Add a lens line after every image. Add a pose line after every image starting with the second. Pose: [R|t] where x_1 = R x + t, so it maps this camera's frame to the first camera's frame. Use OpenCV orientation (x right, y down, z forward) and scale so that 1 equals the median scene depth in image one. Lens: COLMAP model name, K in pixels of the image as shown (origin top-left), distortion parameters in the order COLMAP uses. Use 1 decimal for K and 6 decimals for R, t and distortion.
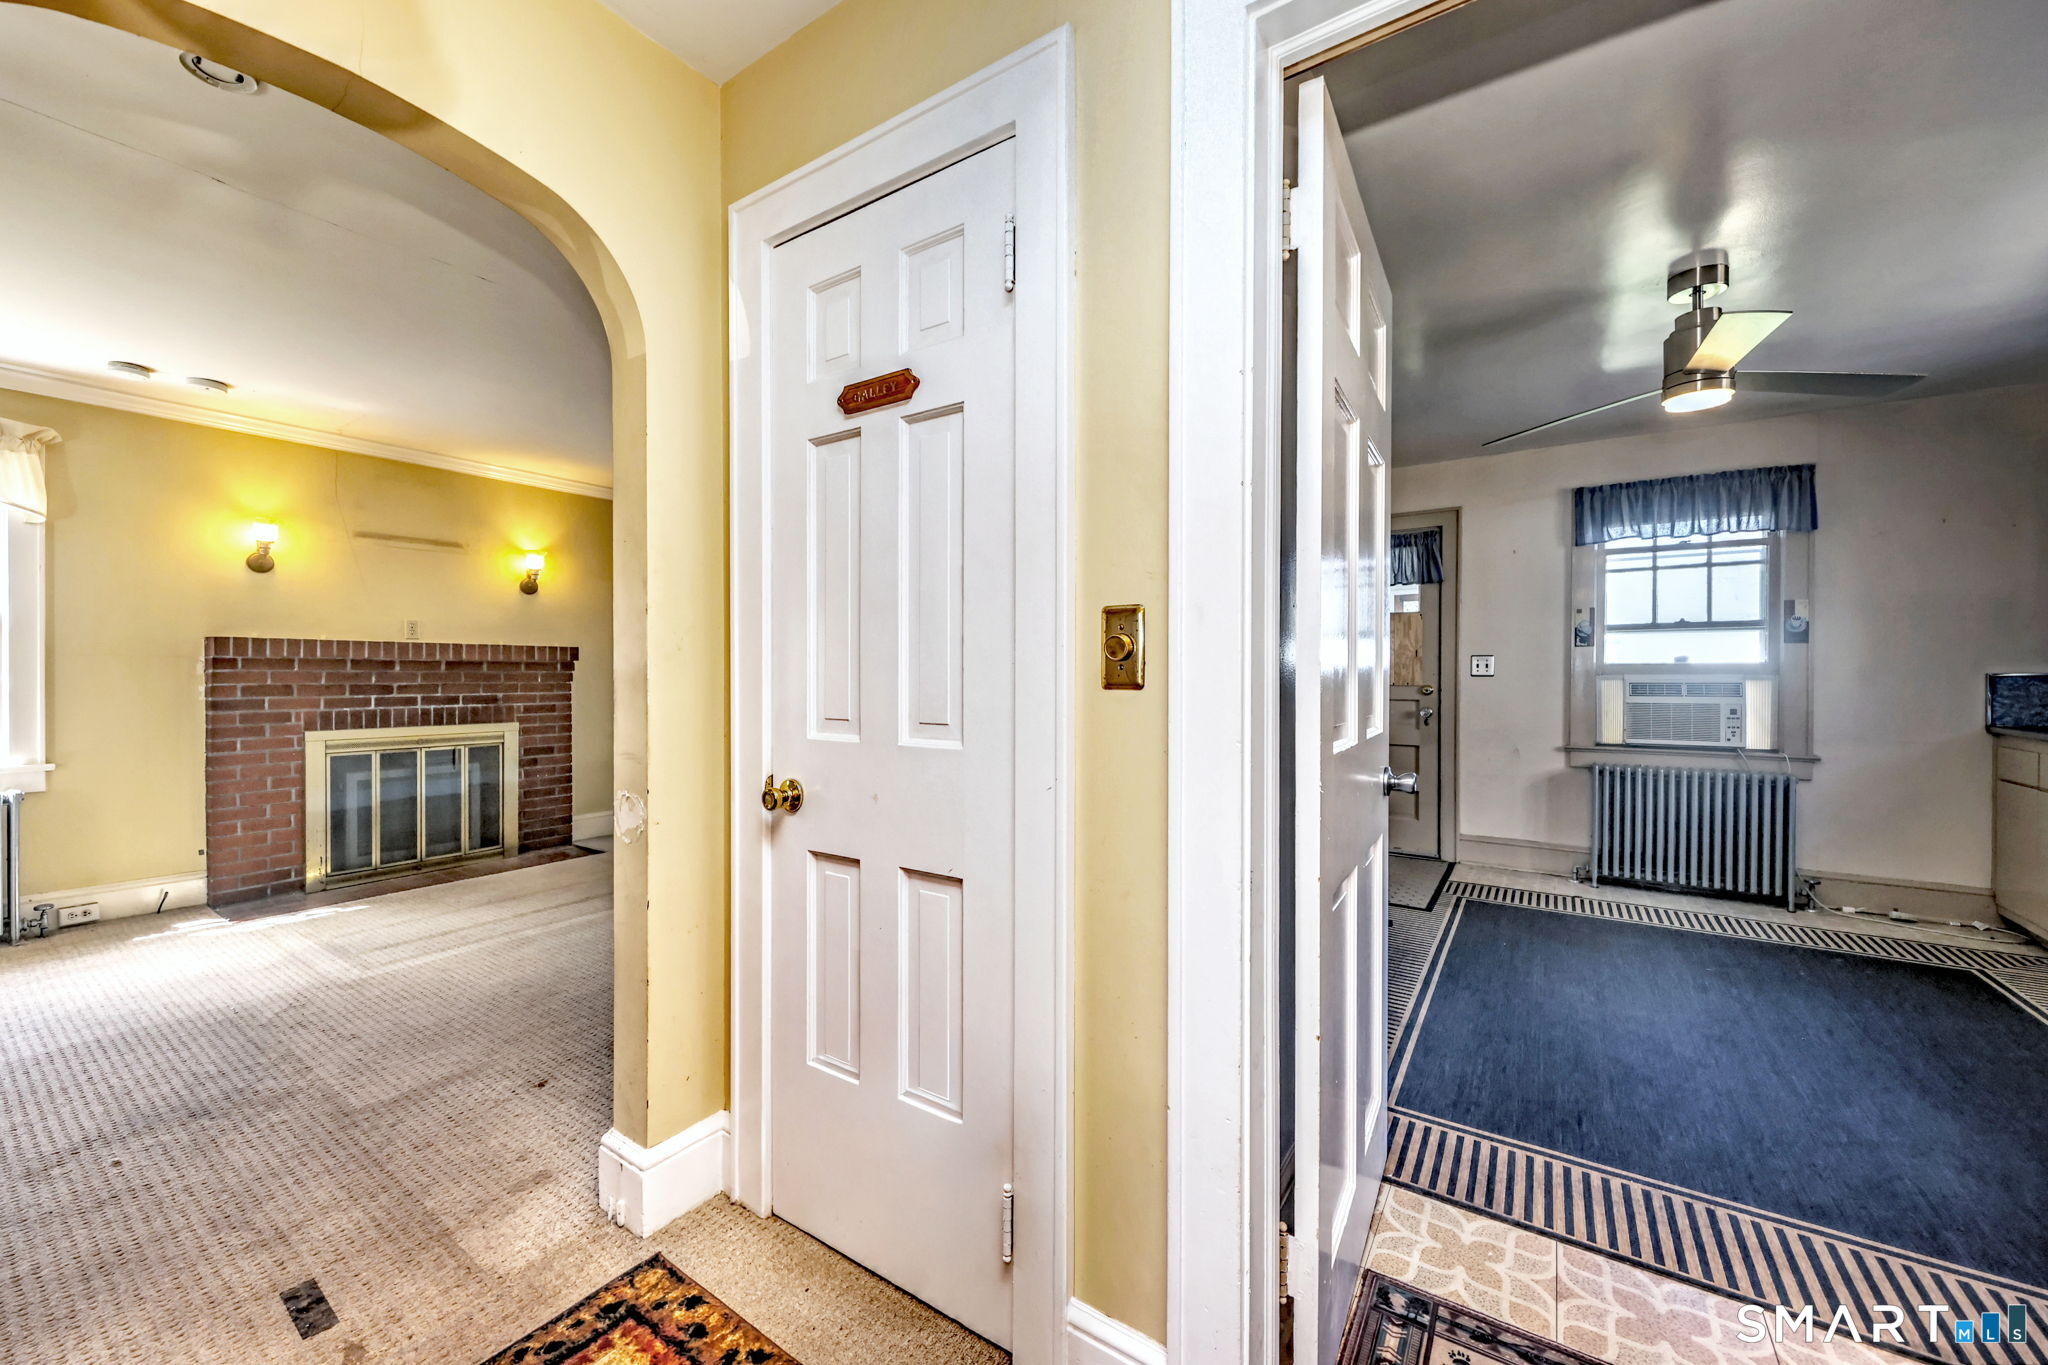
lens RADIAL K [[777.7, 0, 1002.4], [0, 777.7, 677.1], [0, 0, 1]] dist [0.002226, -0.004790]
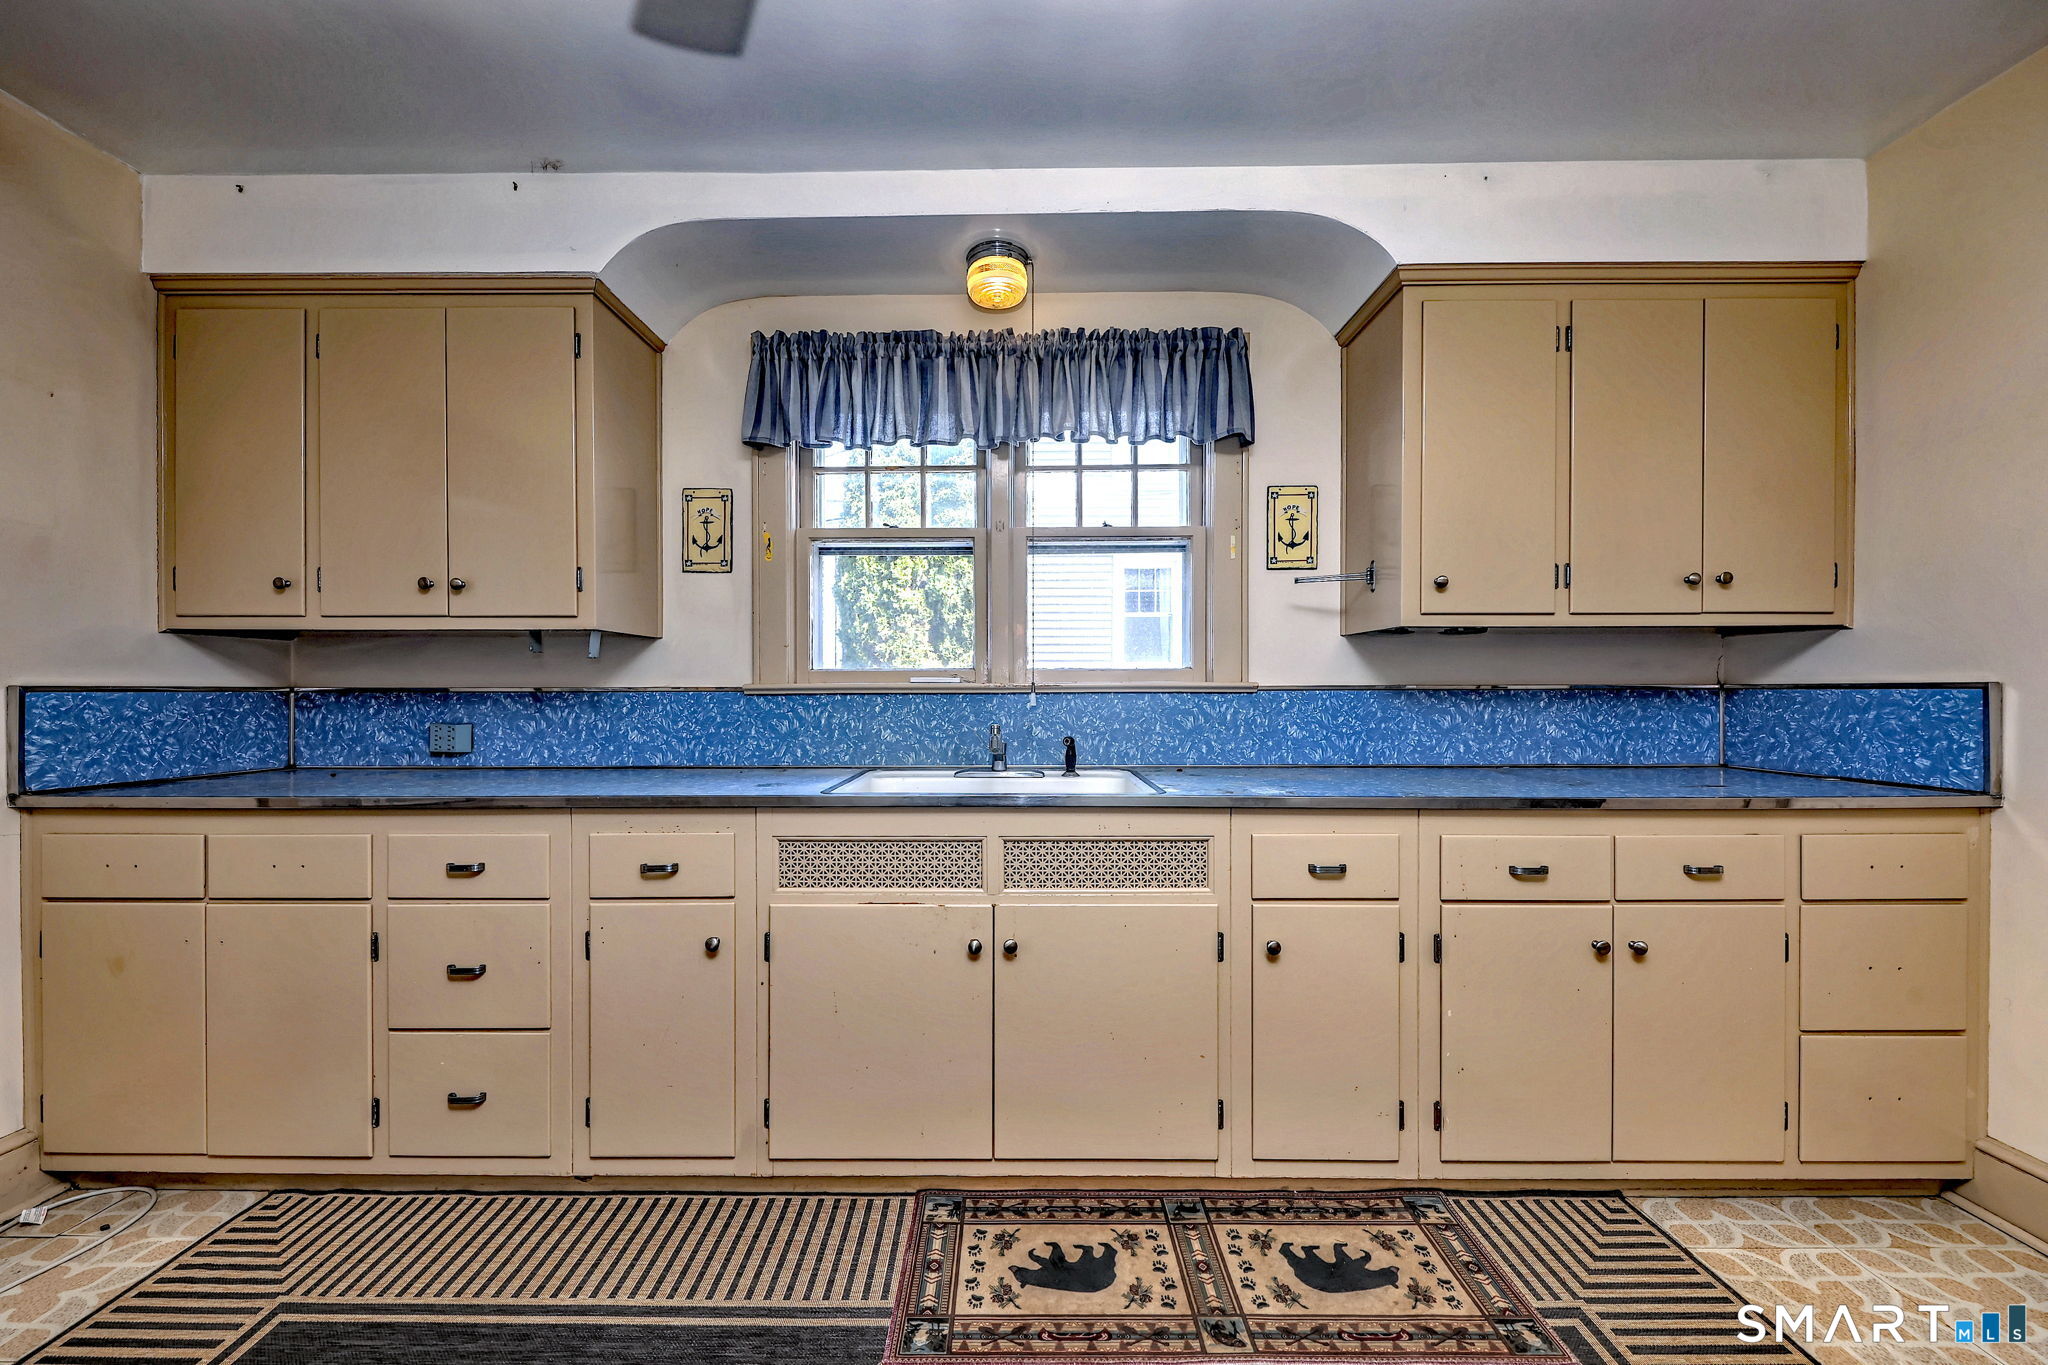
lens RADIAL K [[778.6, 0, 1016.3], [0, 778.6, 689.5], [0, 0, 1]] dist [0.000120, -0.000456]
pose [[-0.568824, 0.000165, 0.822459, 0.440959], [0.004148, 0.999988, 0.002668, -0.000961], [-0.822449, 0.004929, -0.568818, 0.645290]]
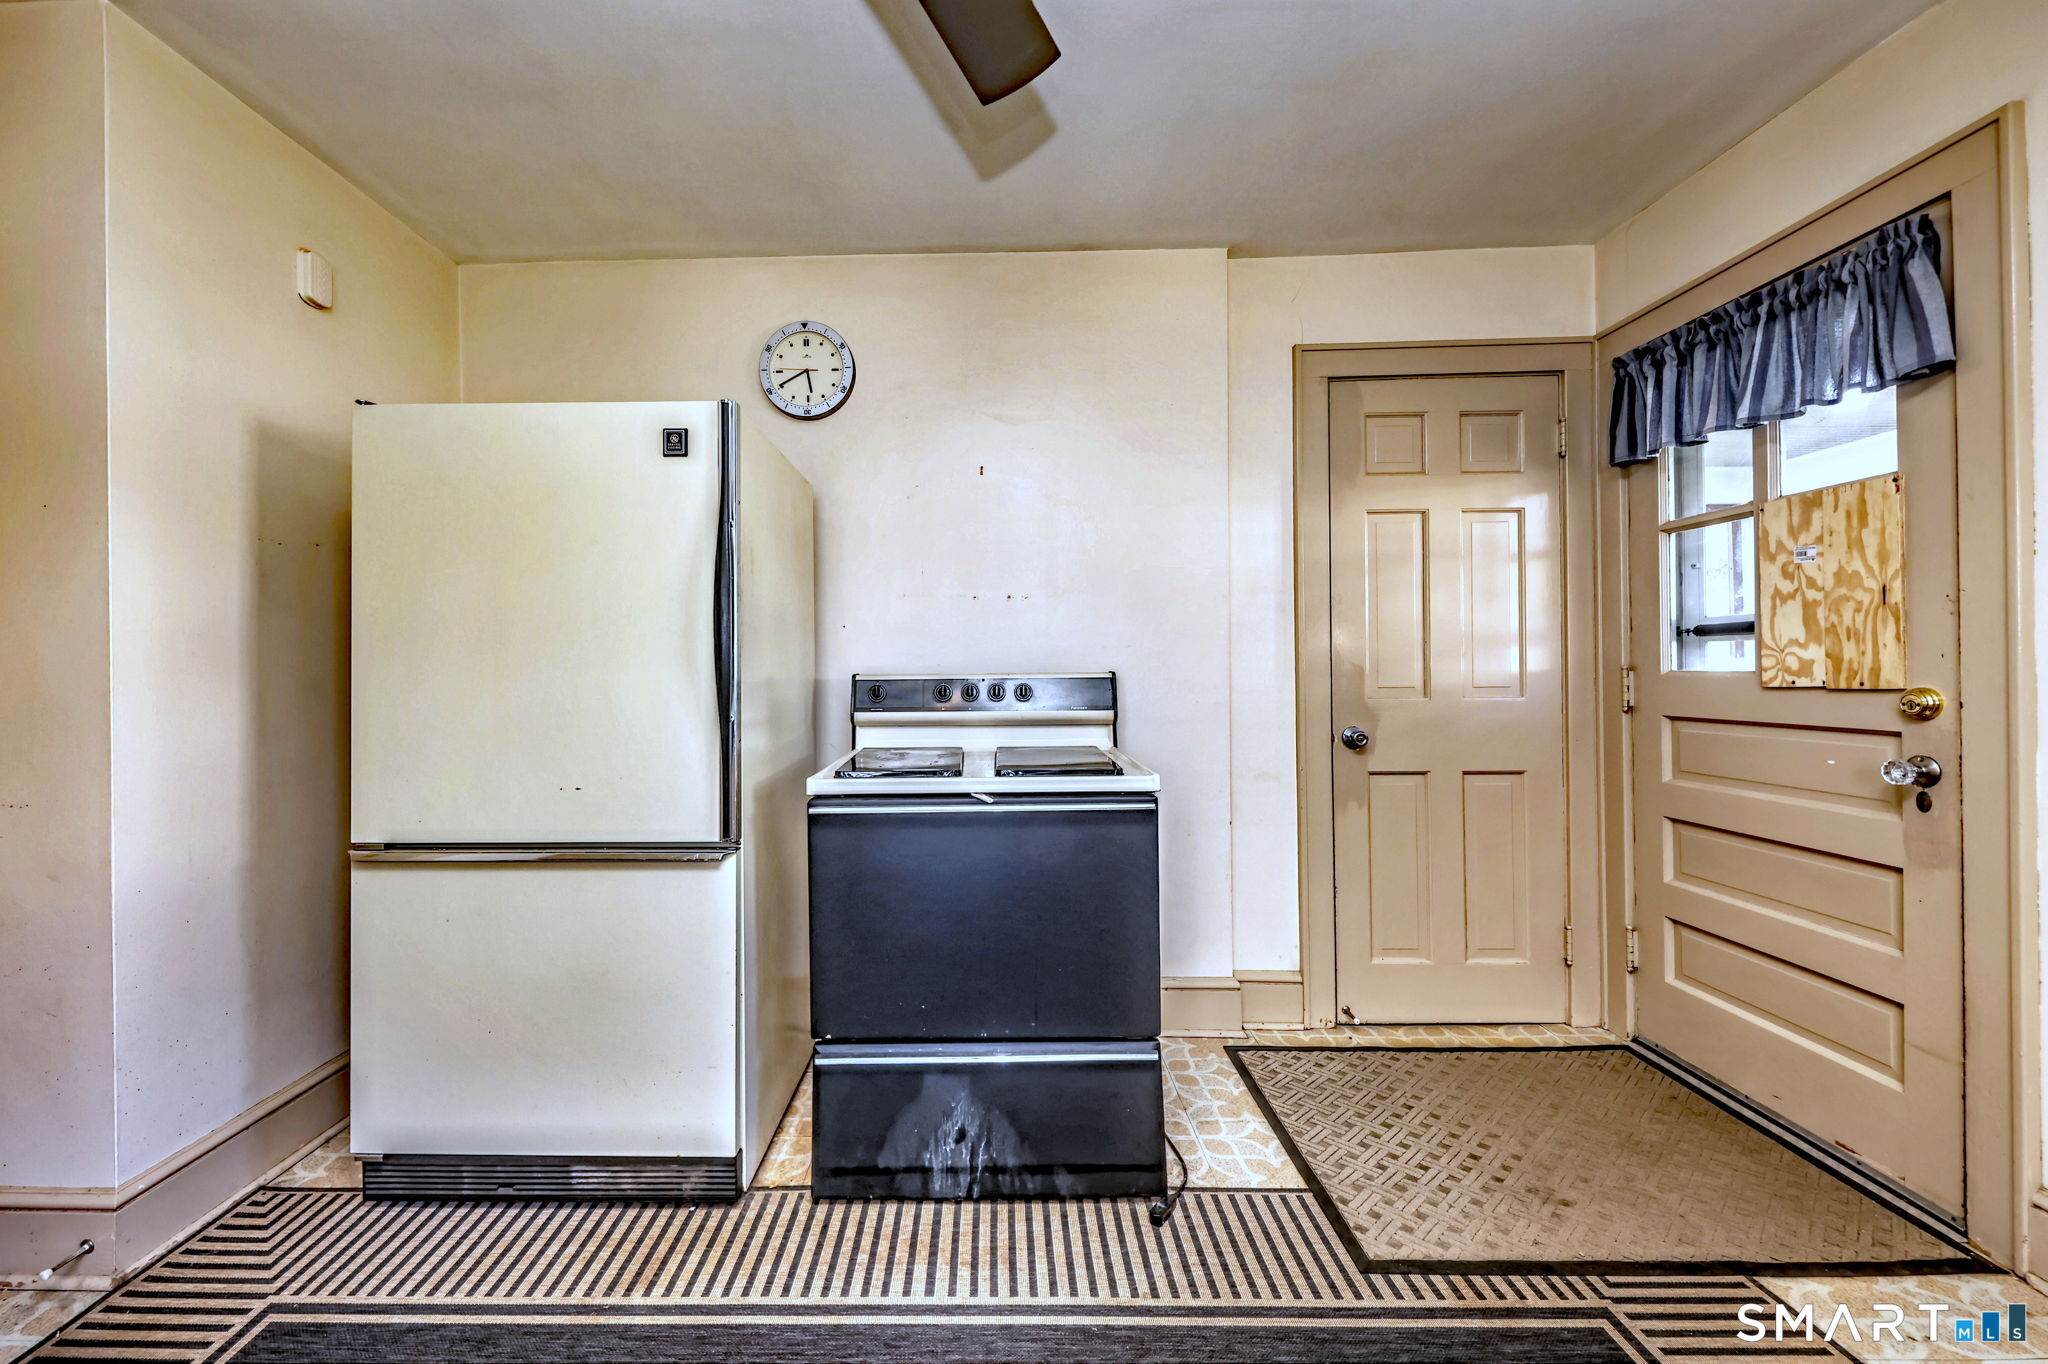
lens RADIAL K [[784.4, 0, 967.4], [0, 784.4, 667.6], [0, 0, 1]] dist [0.007789, -0.004566]
pose [[0.549478, -0.009112, -0.835458, 0.702834], [0.008022, 0.999952, -0.005630, -0.000182], [0.835469, -0.003608, 0.549525, 0.557096]]
